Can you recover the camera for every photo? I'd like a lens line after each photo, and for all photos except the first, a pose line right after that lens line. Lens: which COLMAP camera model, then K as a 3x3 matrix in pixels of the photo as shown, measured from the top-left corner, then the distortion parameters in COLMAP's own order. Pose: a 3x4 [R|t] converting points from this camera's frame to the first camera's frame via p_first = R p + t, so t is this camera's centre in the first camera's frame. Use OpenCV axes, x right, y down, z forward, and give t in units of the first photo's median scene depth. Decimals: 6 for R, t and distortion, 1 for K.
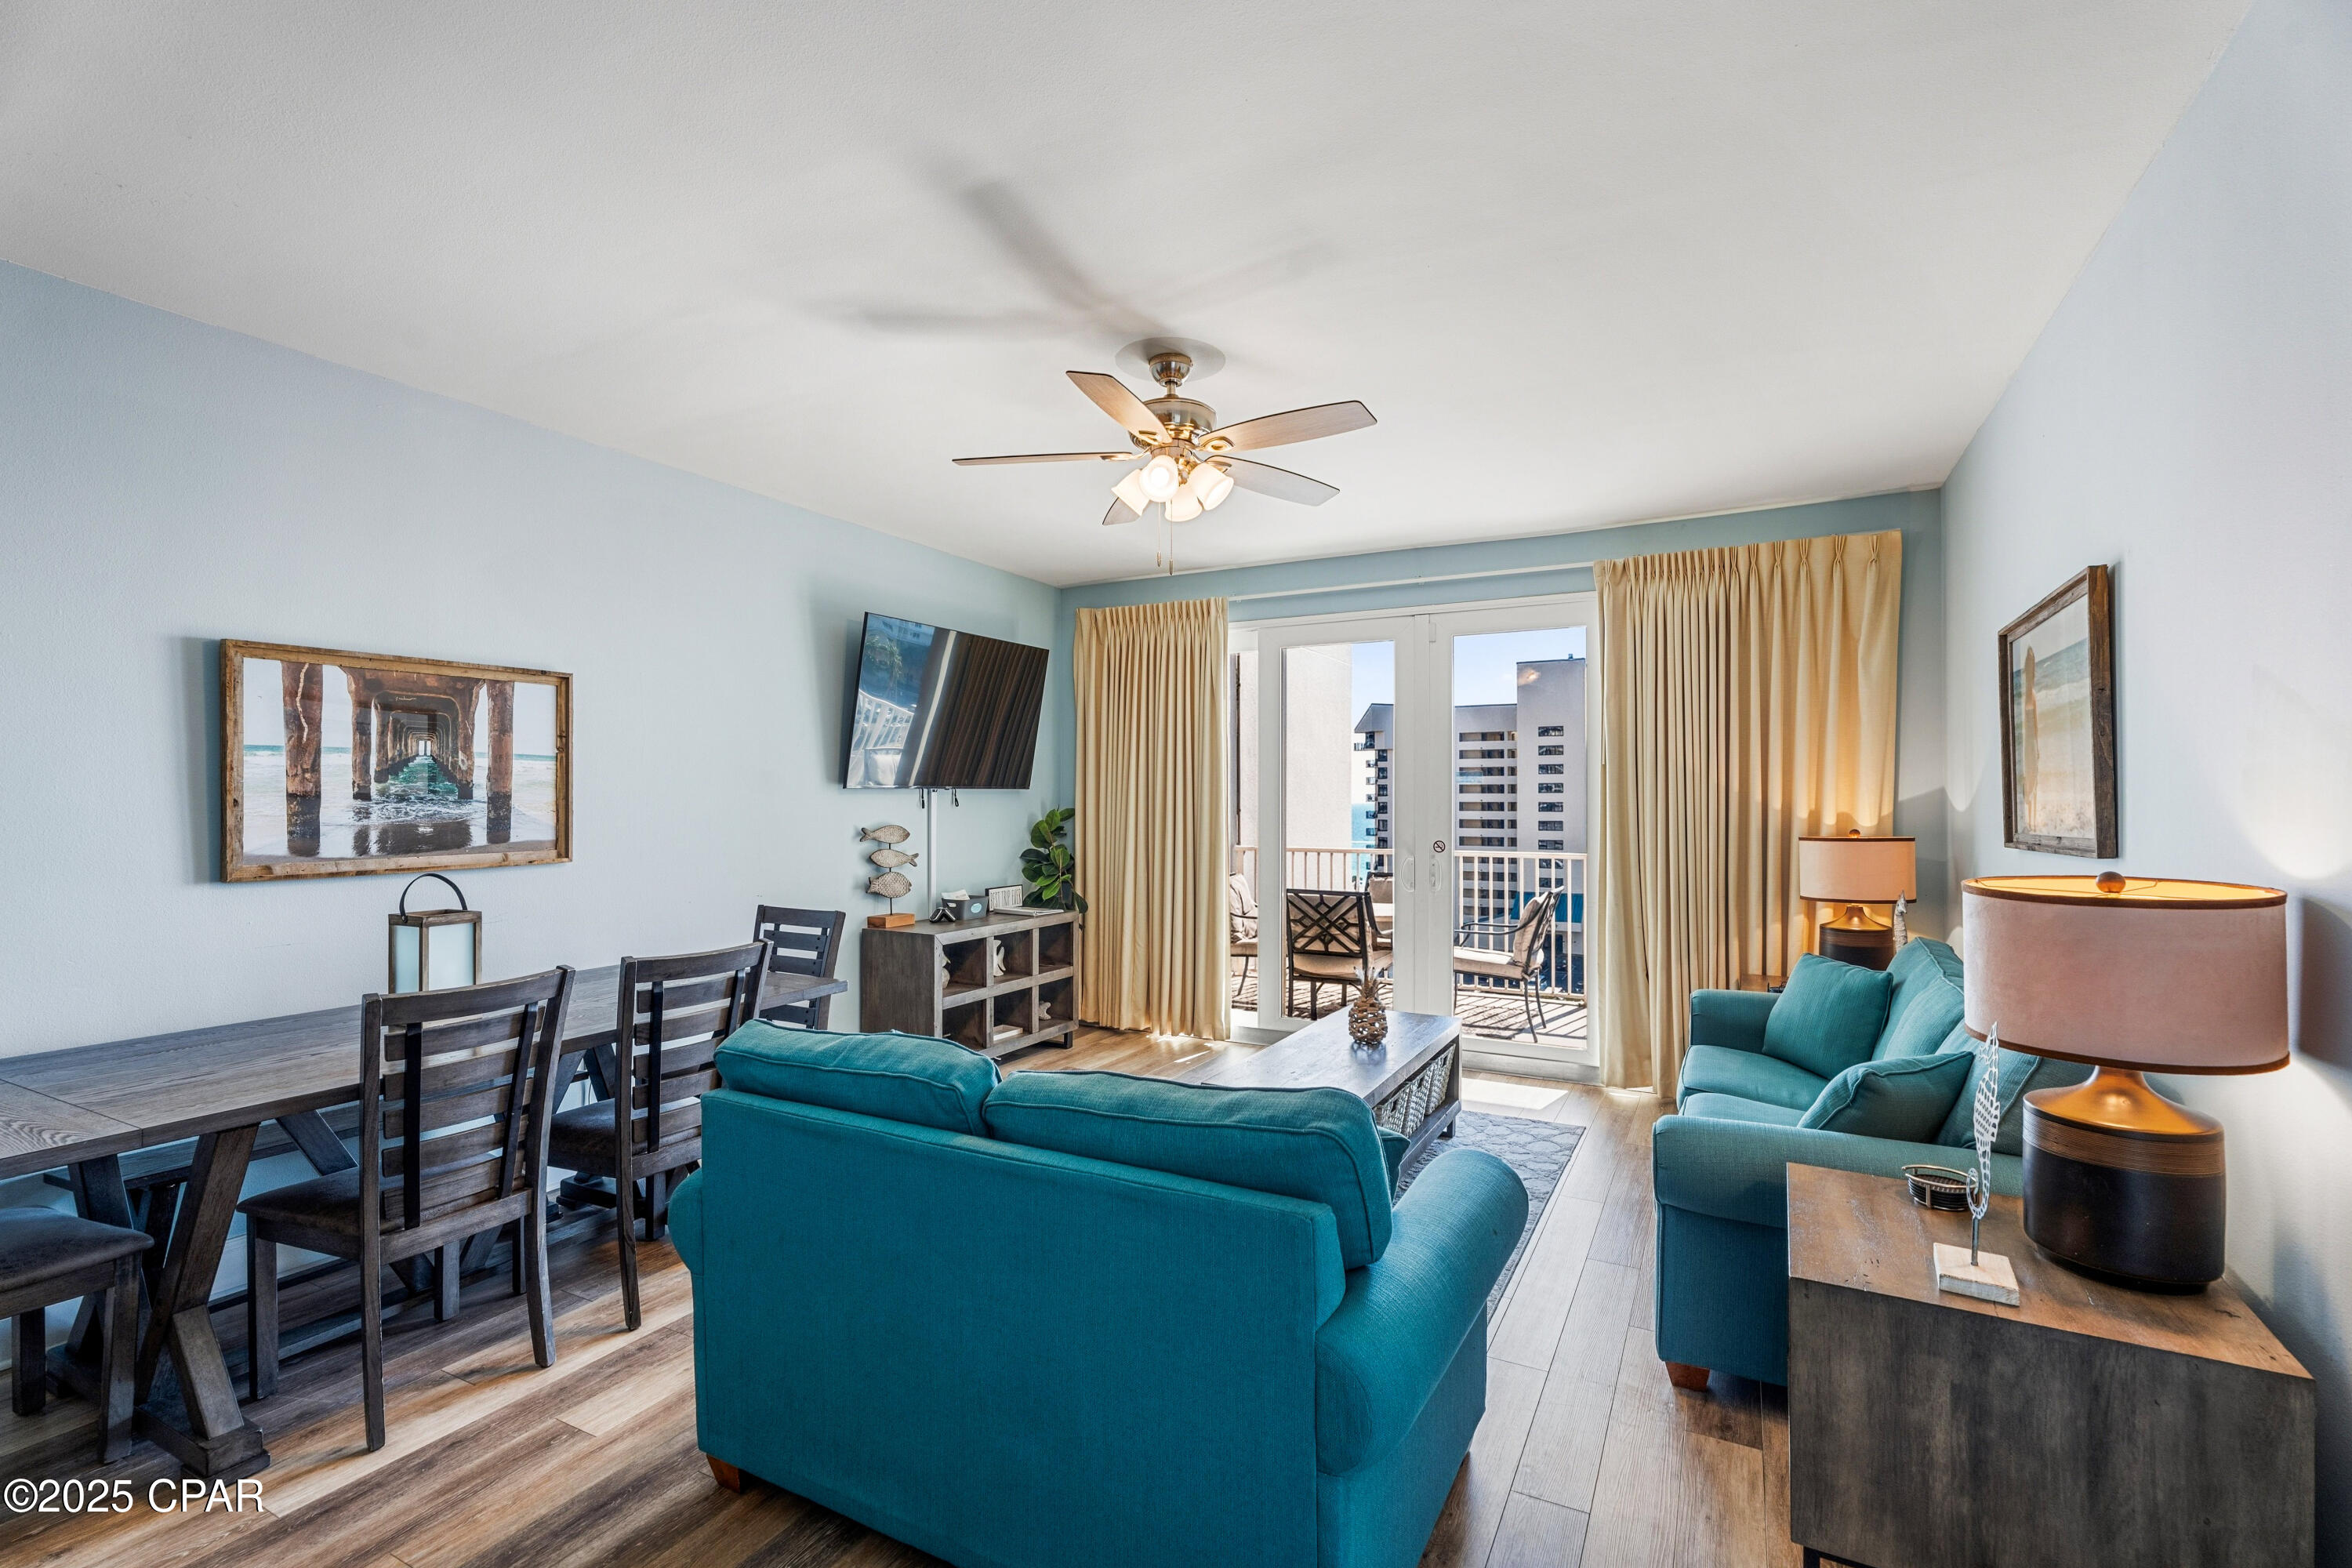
lens RADIAL K [[1051.7, 0, 1184.6], [0, 1051.7, 794.5], [0, 0, 1]] dist [-0.000190, 0.000567]
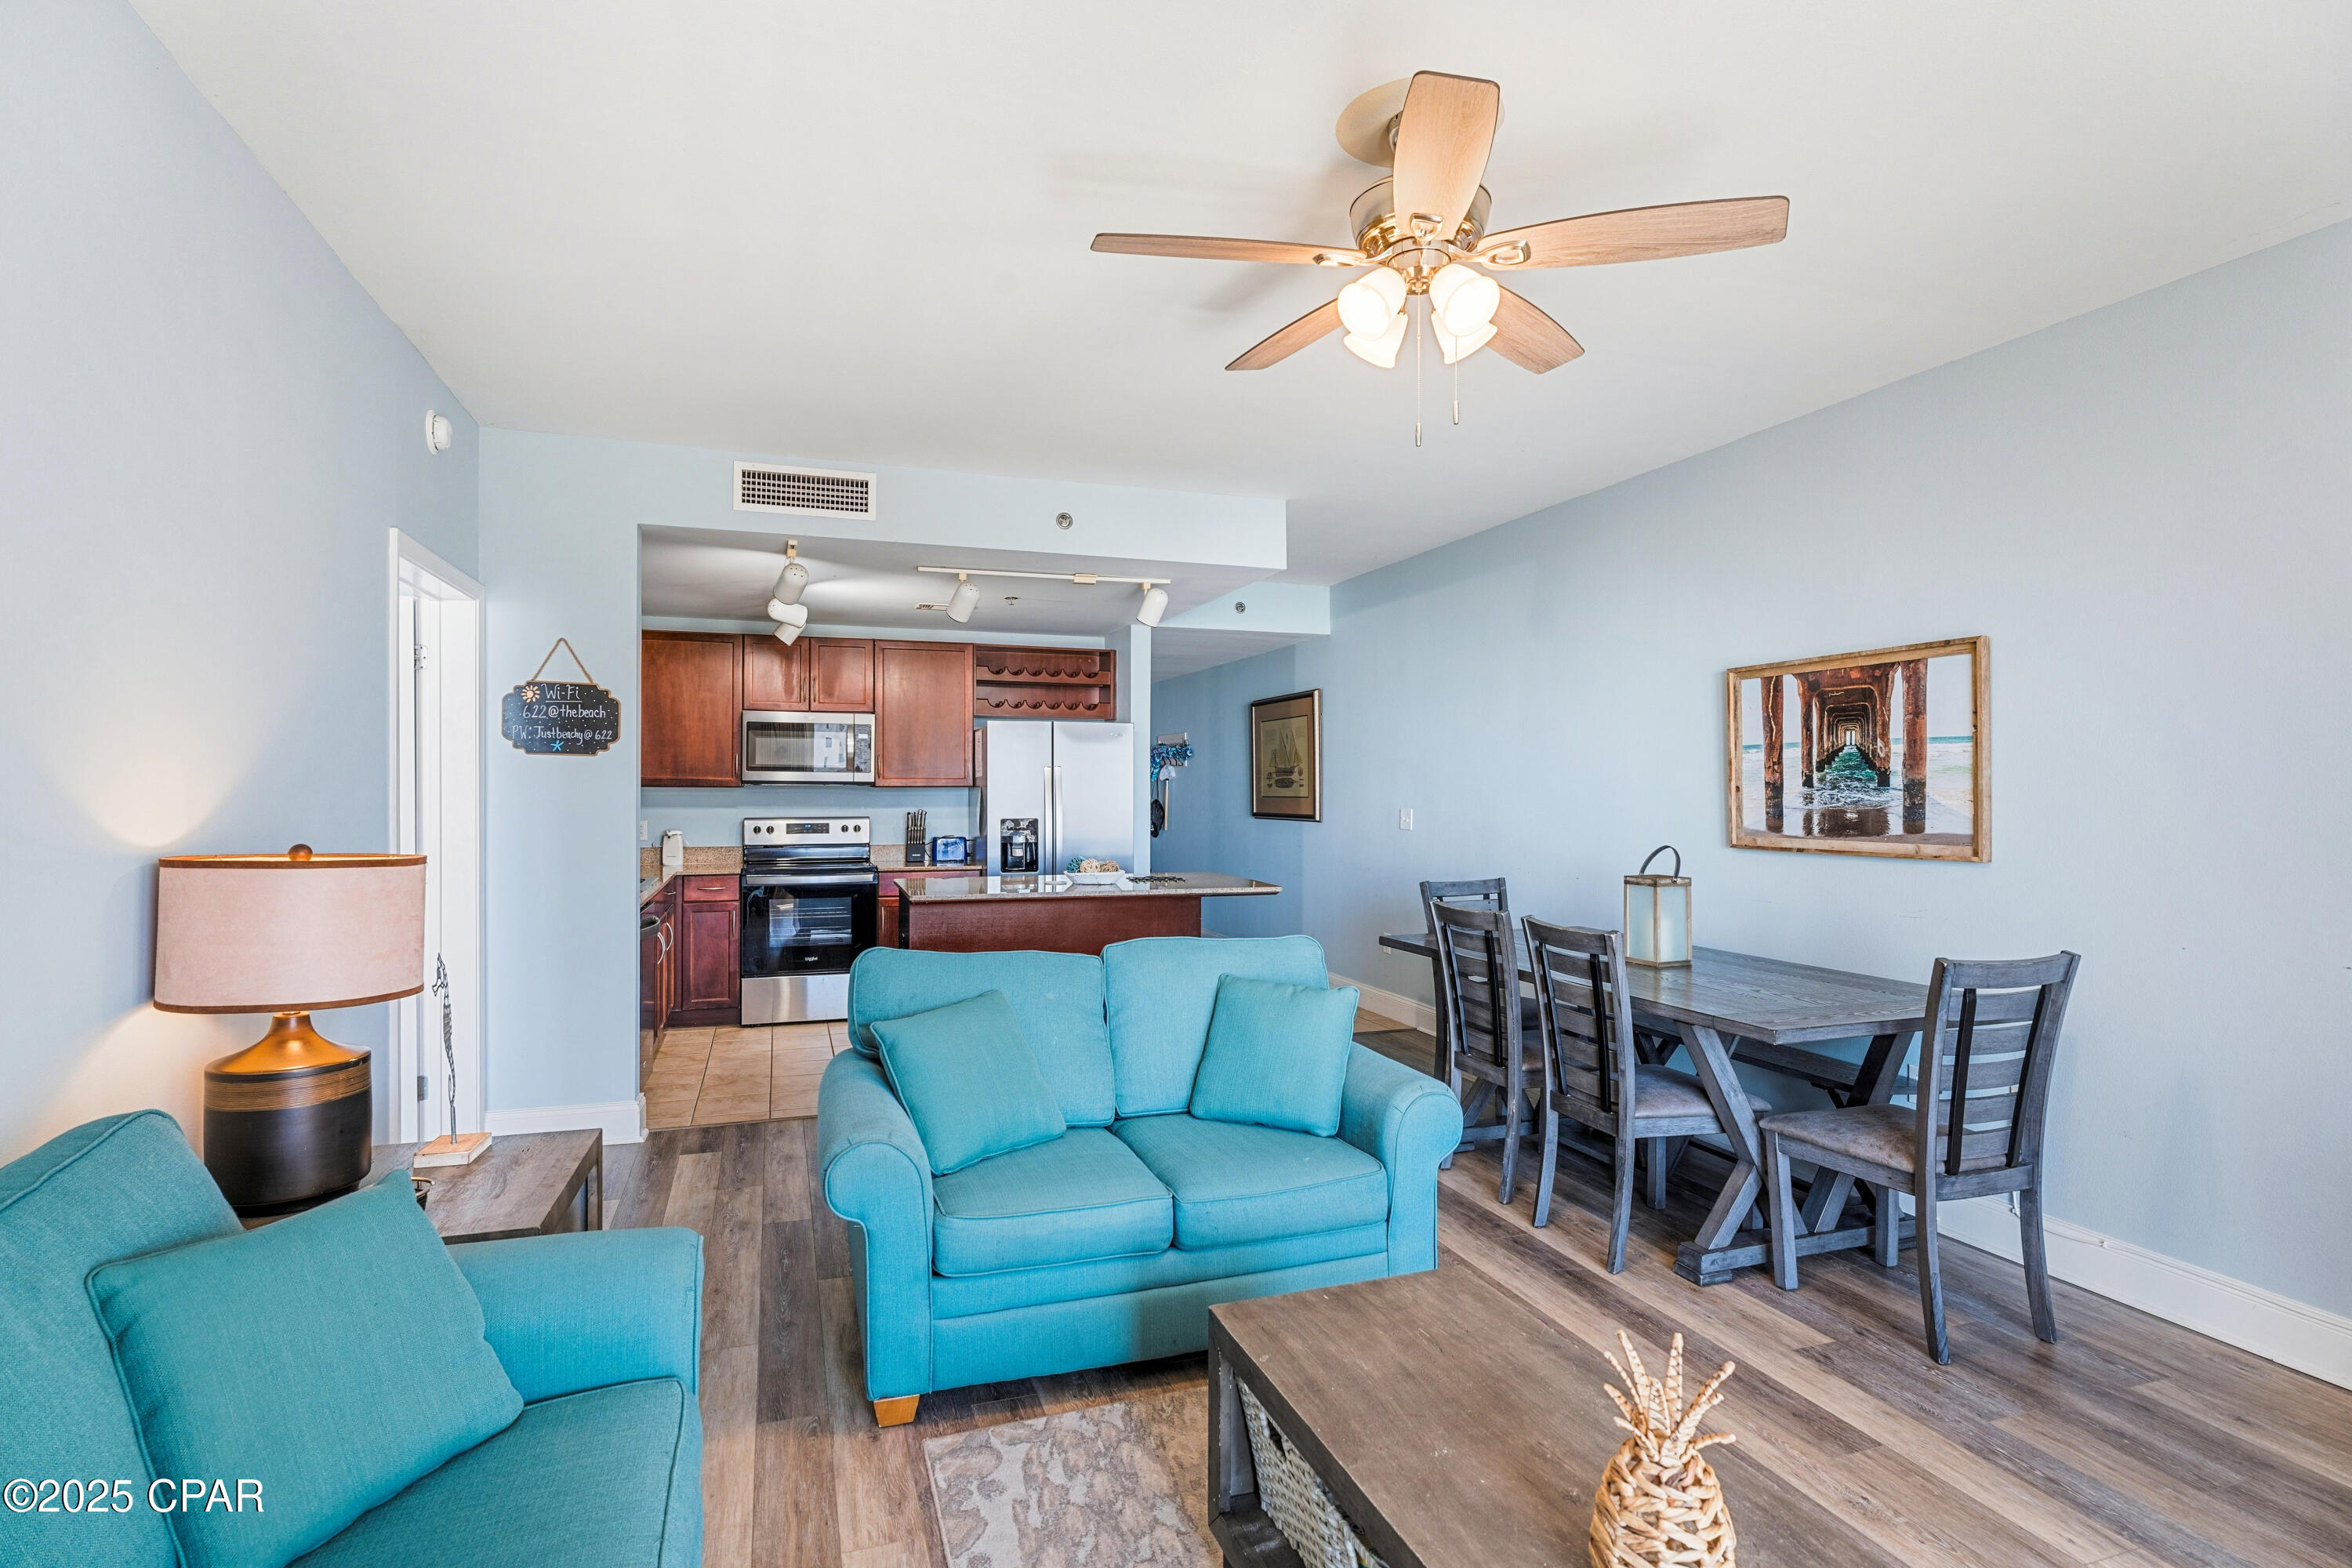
lens RADIAL K [[1183.8, 0, 1154.8], [0, 1183.8, 794.3], [0, 0, 1]] dist [0.003426, 0.000224]
pose [[-0.690972, 0.001360, -0.722880, 0.586740], [-0.000699, 0.999997, 0.002550, 0.009217], [0.722881, 0.002267, -0.690968, 1.254317]]
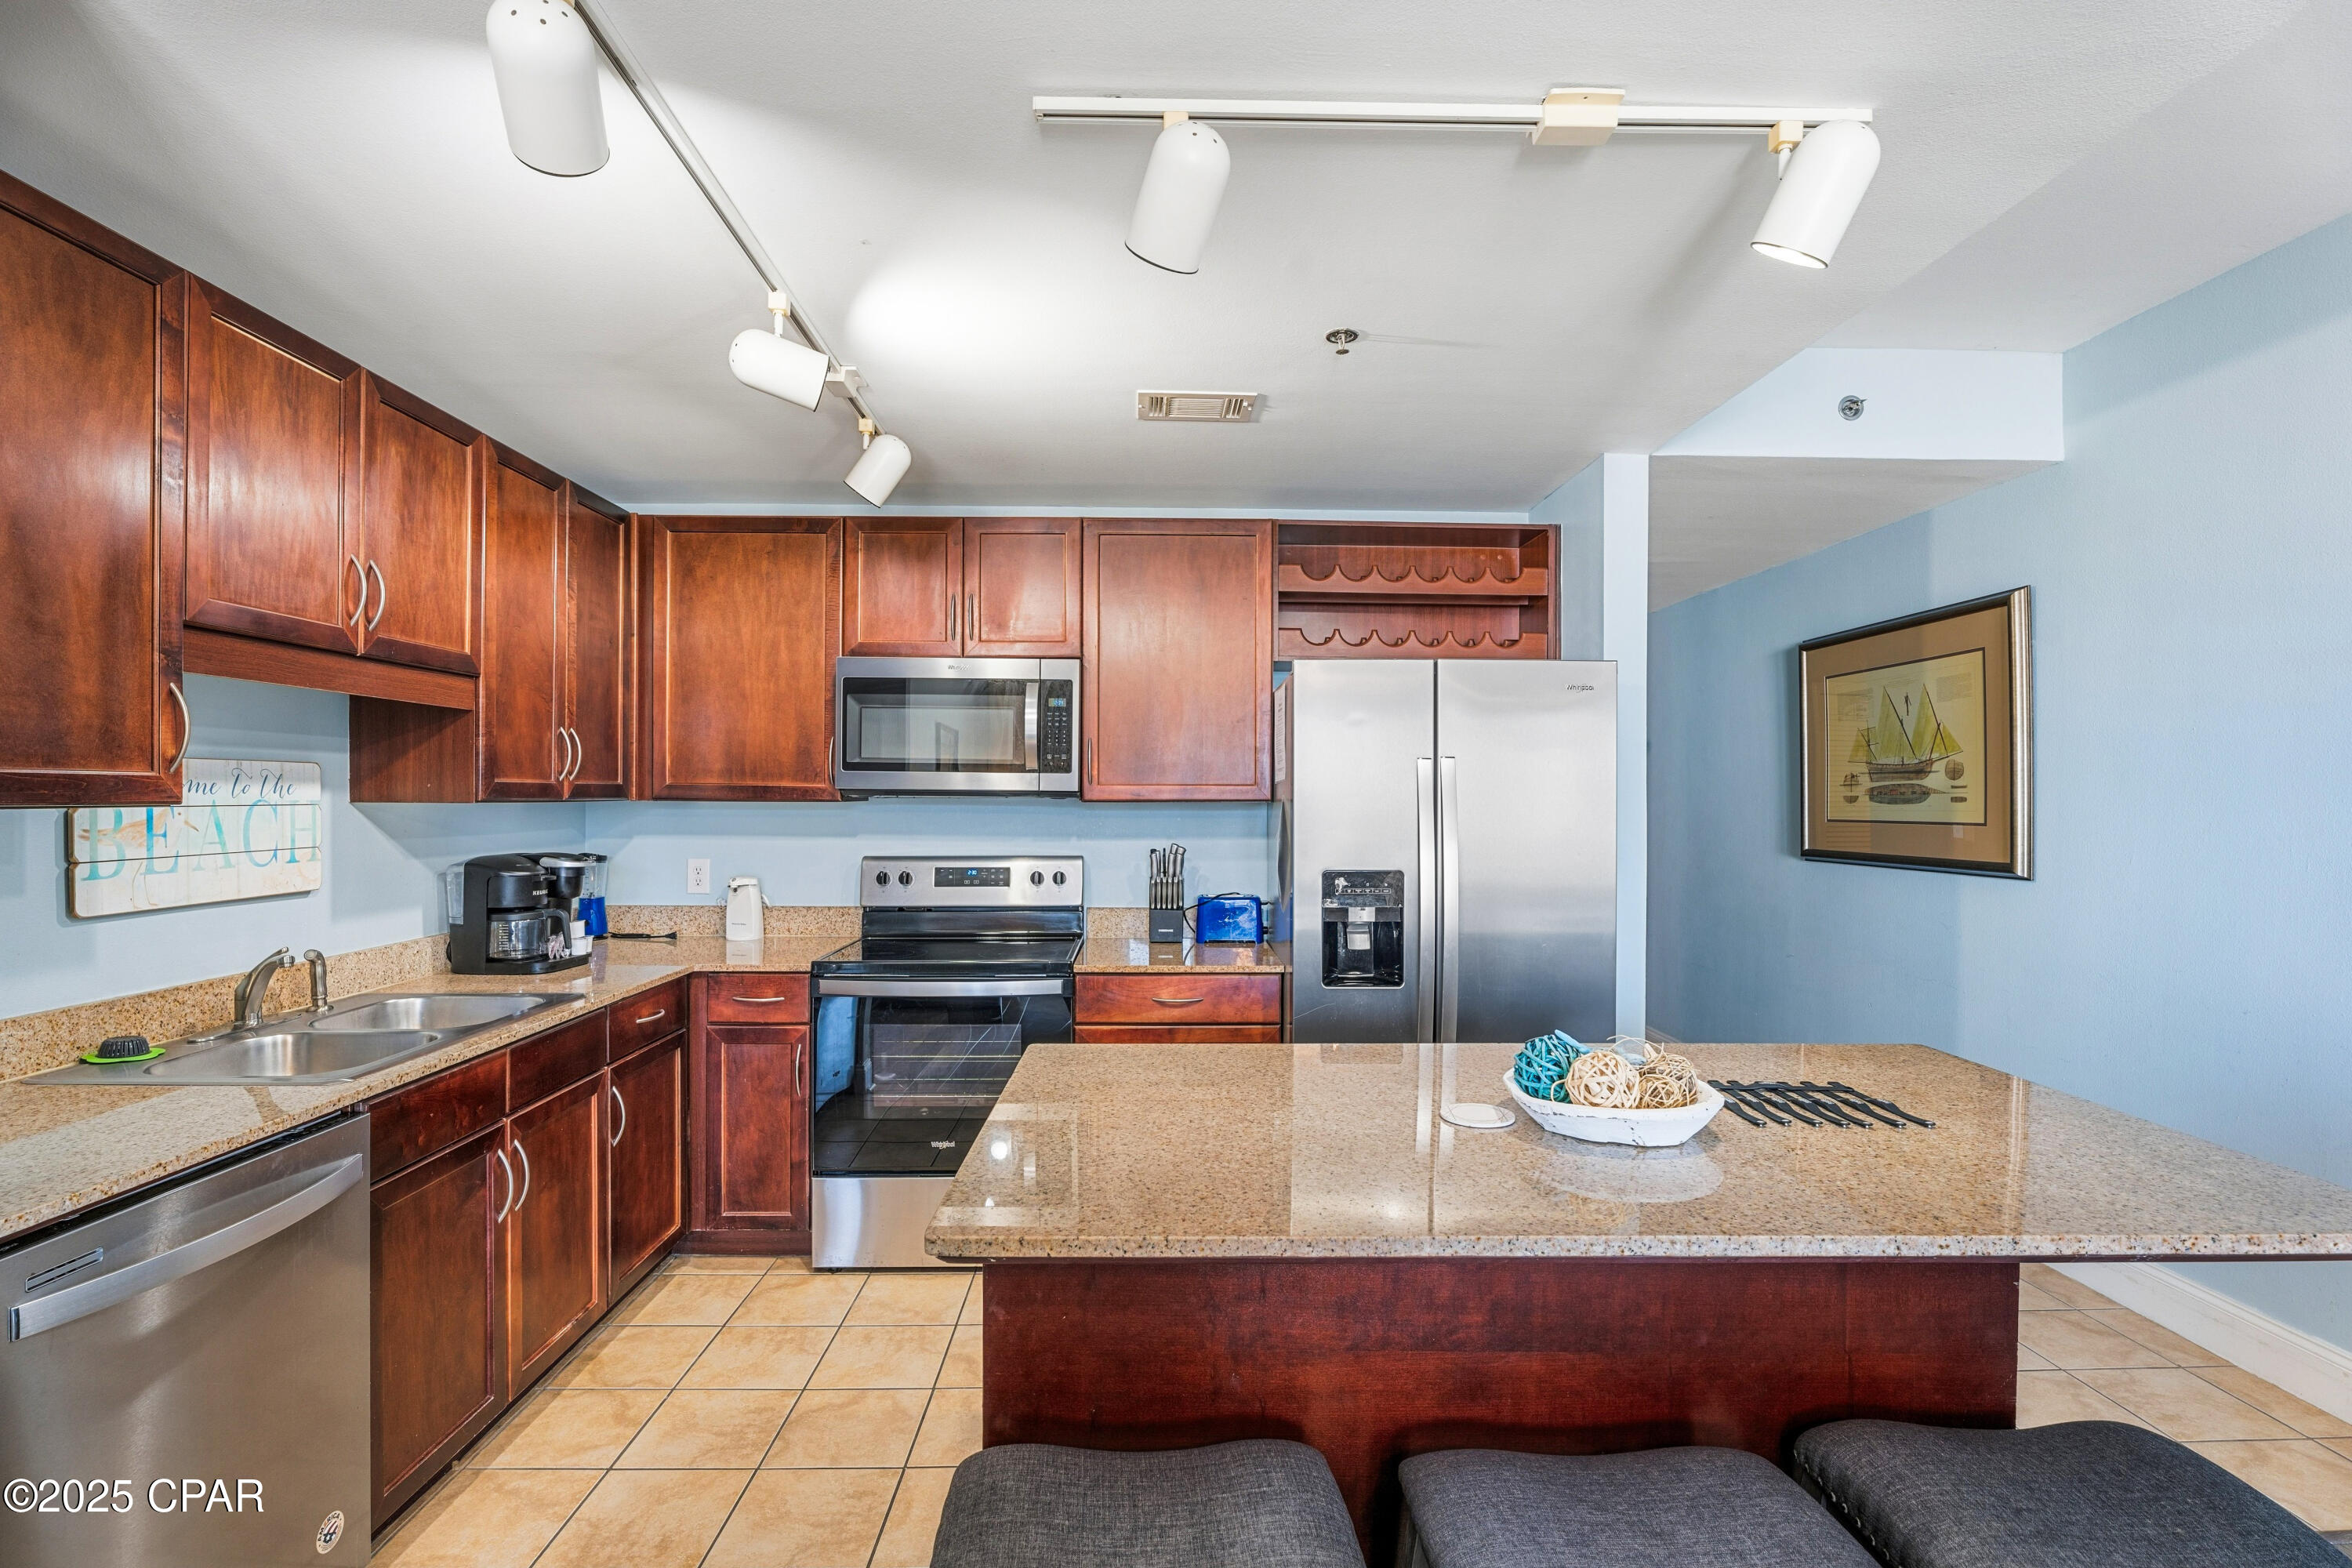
lens RADIAL K [[1051.7, 0, 1182.8], [0, 1051.7, 792.6], [0, 0, 1]] dist [-0.000190, 0.000567]
pose [[-0.868053, -0.006727, -0.496426, -0.147655], [-0.002948, 0.999960, -0.008394, 0.002188], [0.496463, -0.005823, -0.868039, 0.379602]]
